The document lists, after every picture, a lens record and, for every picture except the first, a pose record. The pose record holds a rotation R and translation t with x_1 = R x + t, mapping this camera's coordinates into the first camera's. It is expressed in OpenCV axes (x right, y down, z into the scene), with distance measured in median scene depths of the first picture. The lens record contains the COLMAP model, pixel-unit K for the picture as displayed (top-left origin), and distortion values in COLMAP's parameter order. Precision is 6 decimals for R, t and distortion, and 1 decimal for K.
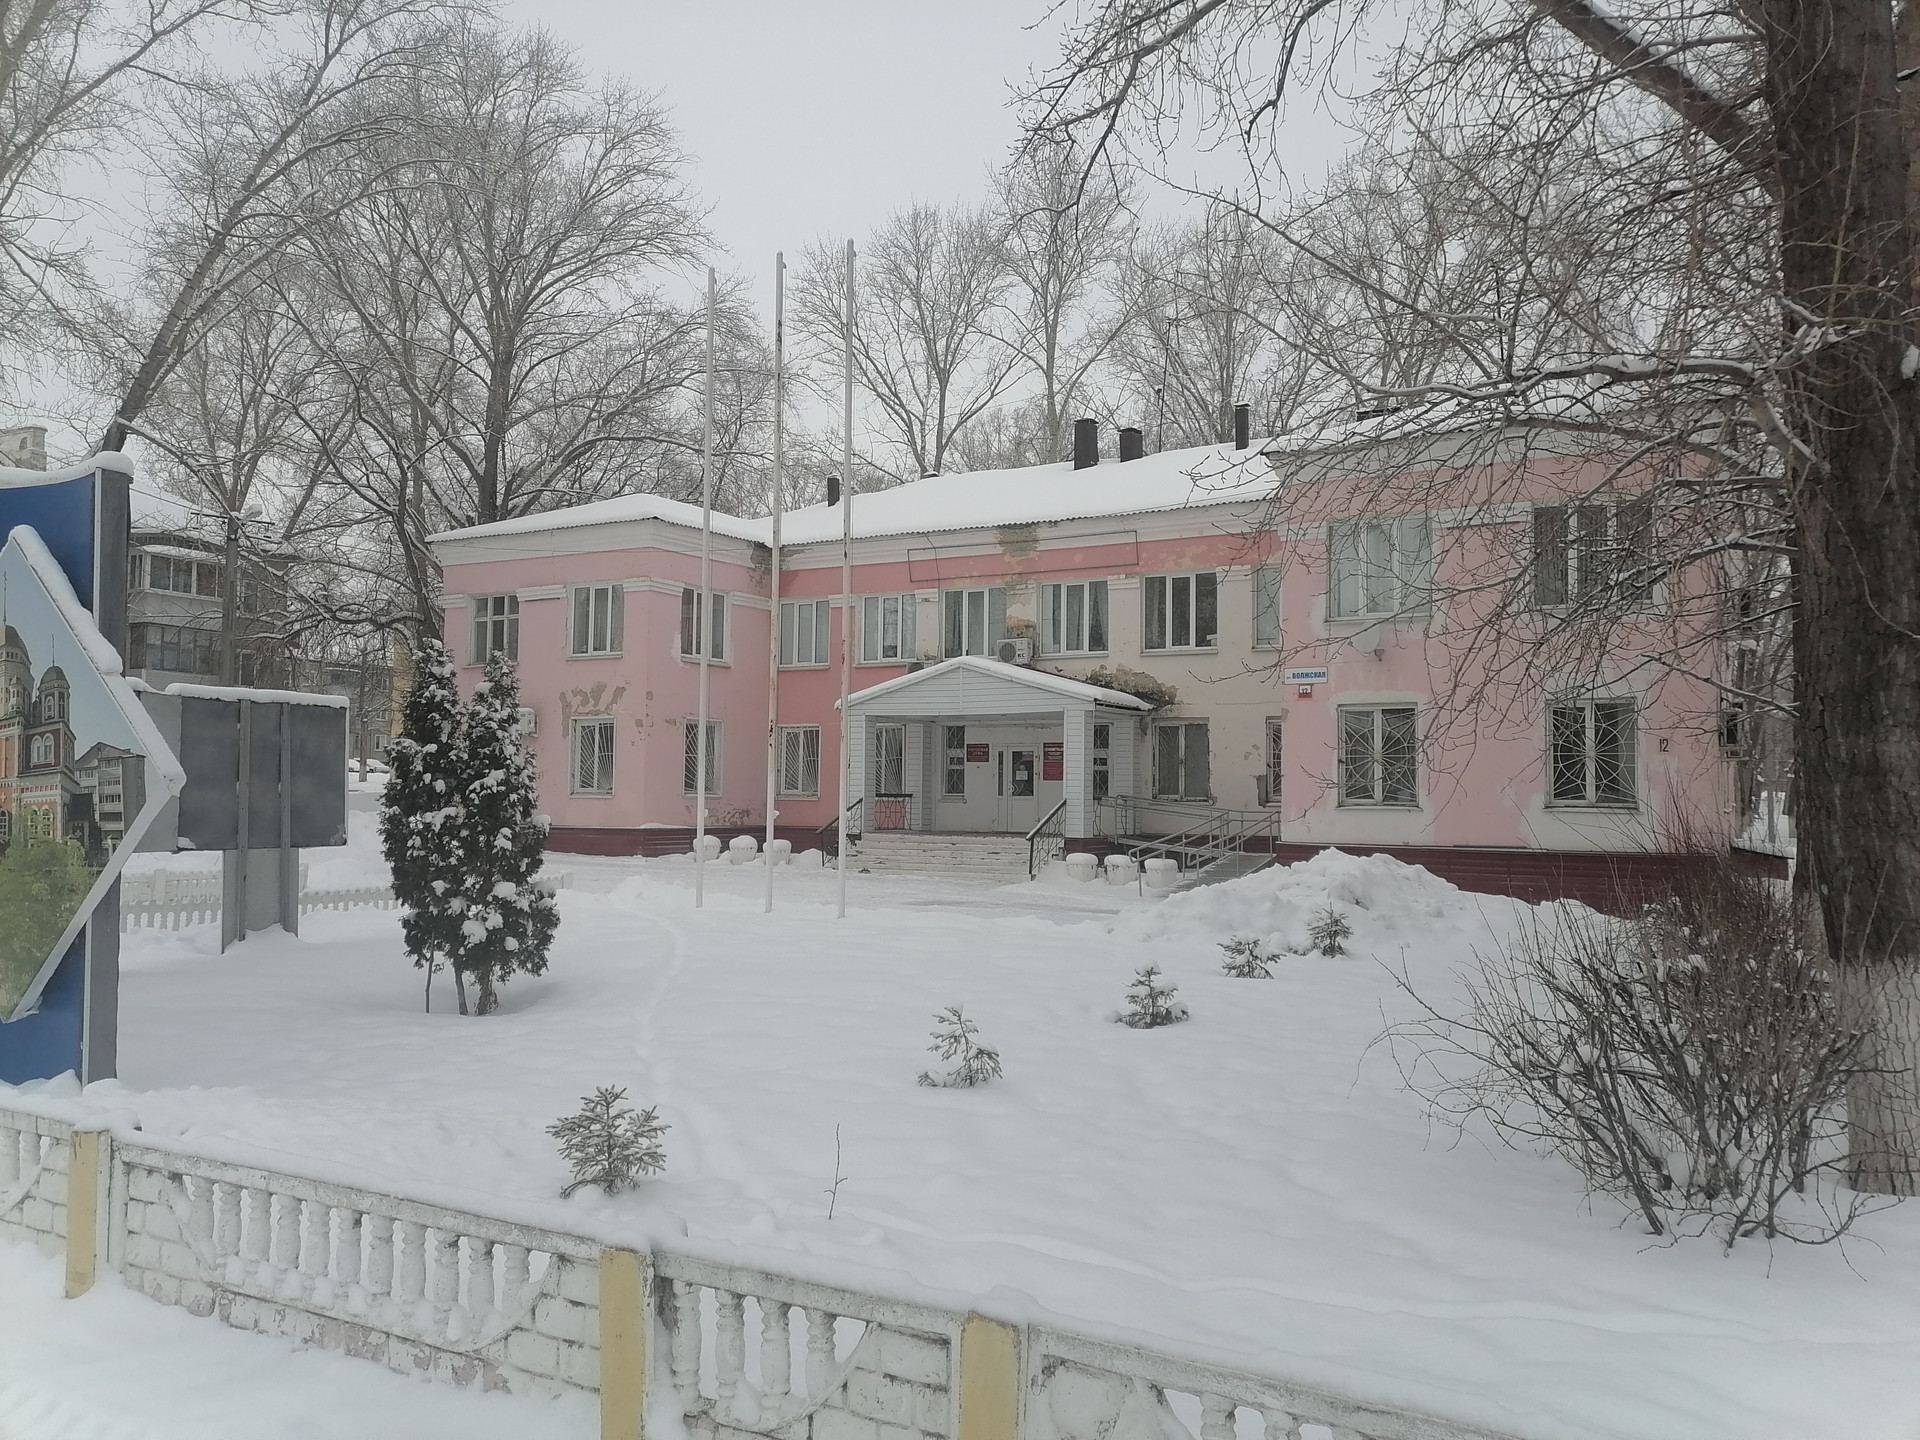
lens RADIAL K [[1434.9, 0, 960.1], [0, 1434.9, 720.7], [0, 0, 1]] dist [0.012582, -0.005766]
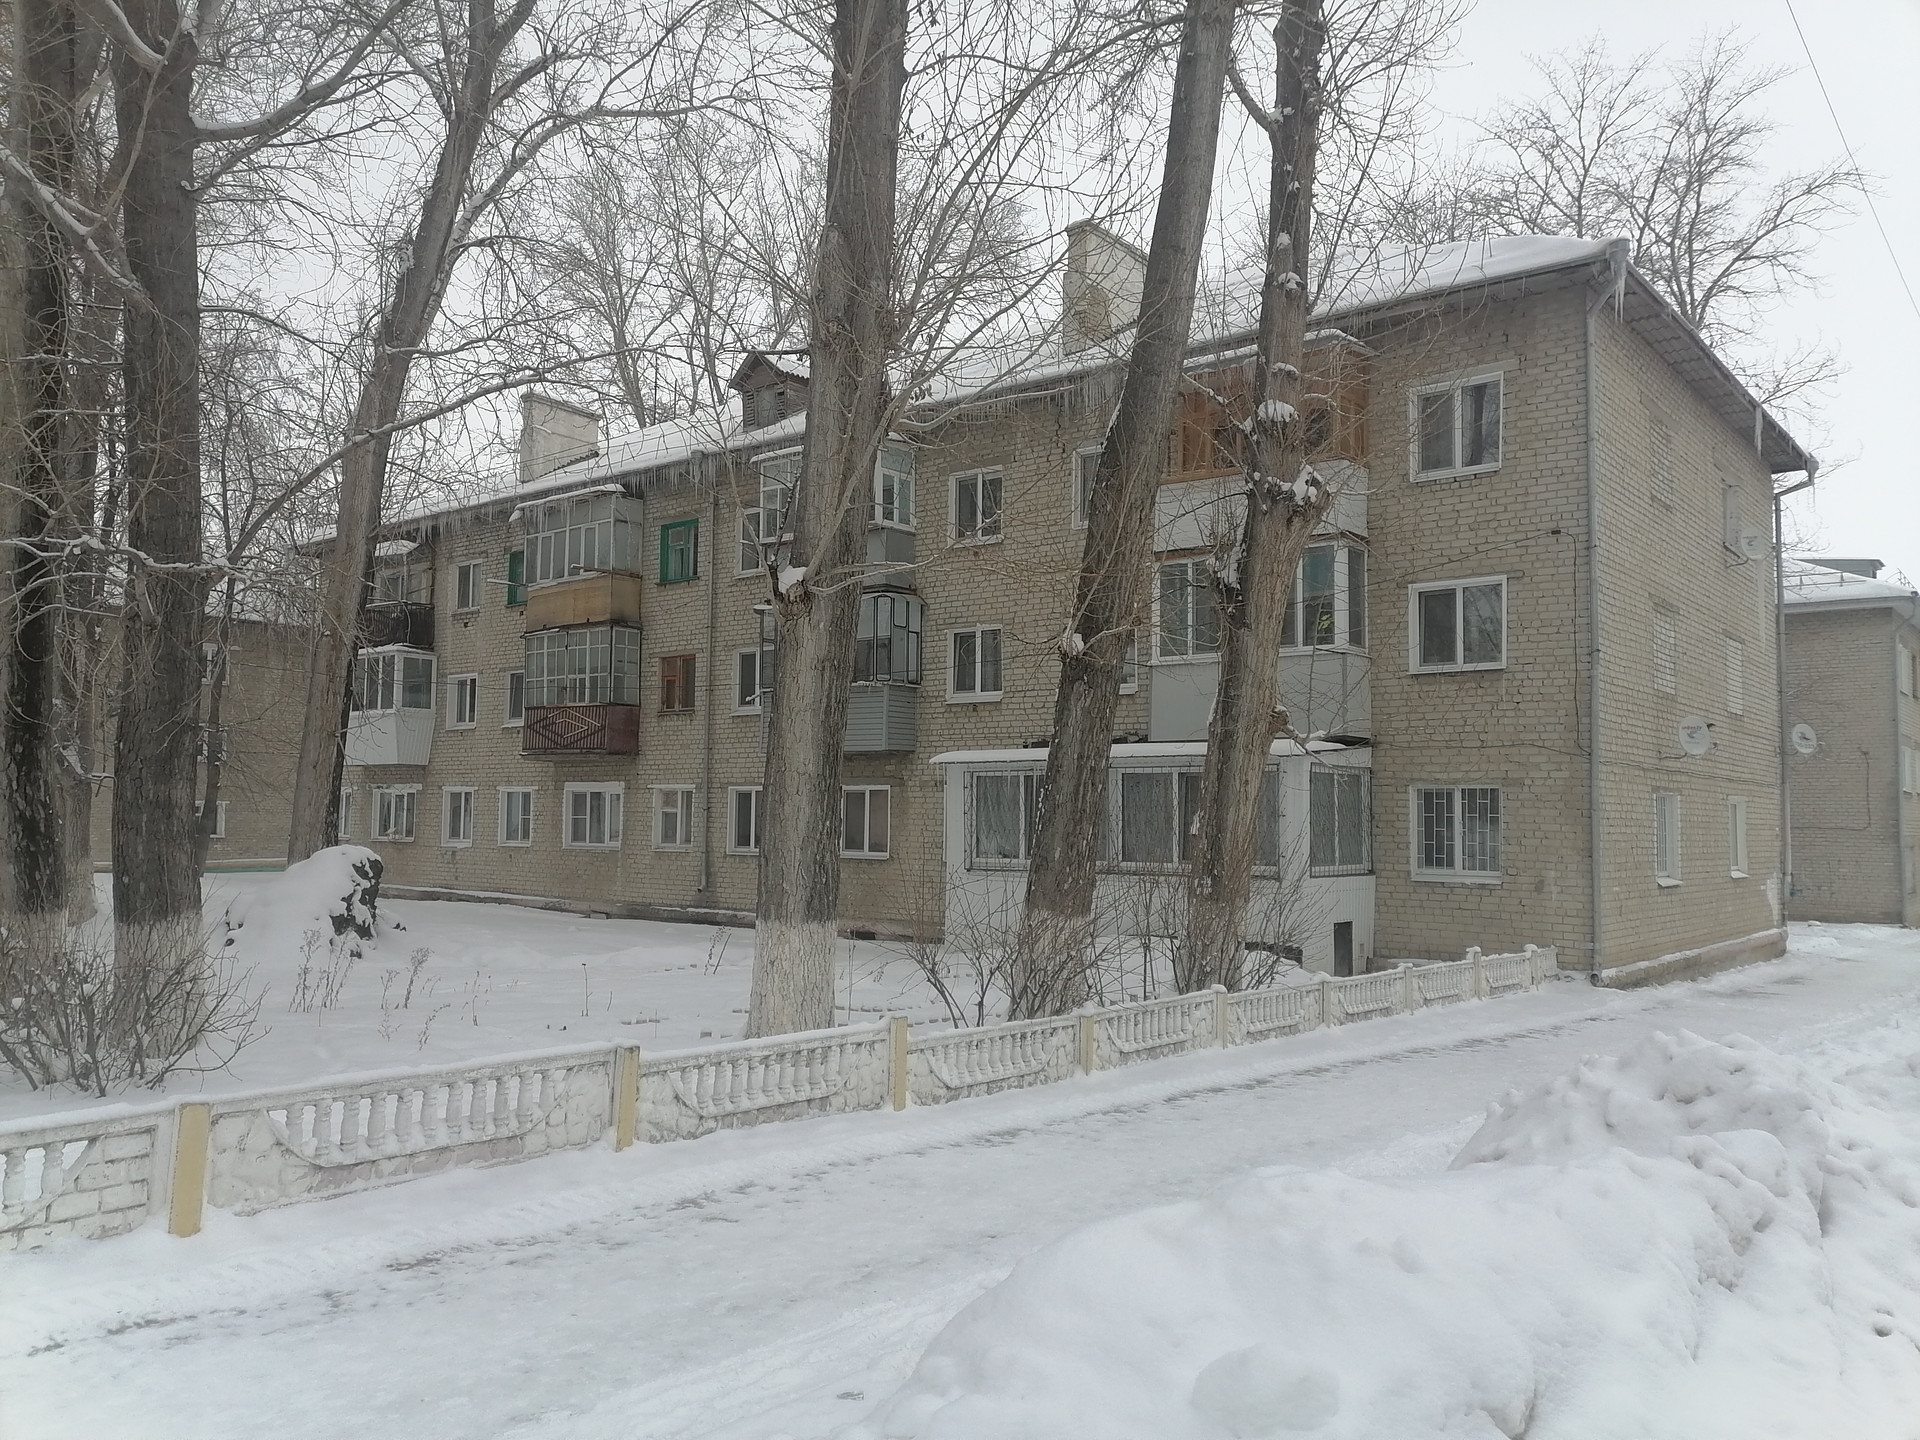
lens RADIAL K [[1434.9, 0, 960.0], [0, 1434.9, 719.1], [0, 0, 1]] dist [0.012582, -0.005766]
pose [[0.159028, 0.056725, 0.985643, -0.874114], [-0.063651, 0.996860, -0.047101, -0.045620], [-0.985220, -0.055247, 0.162140, -0.170679]]
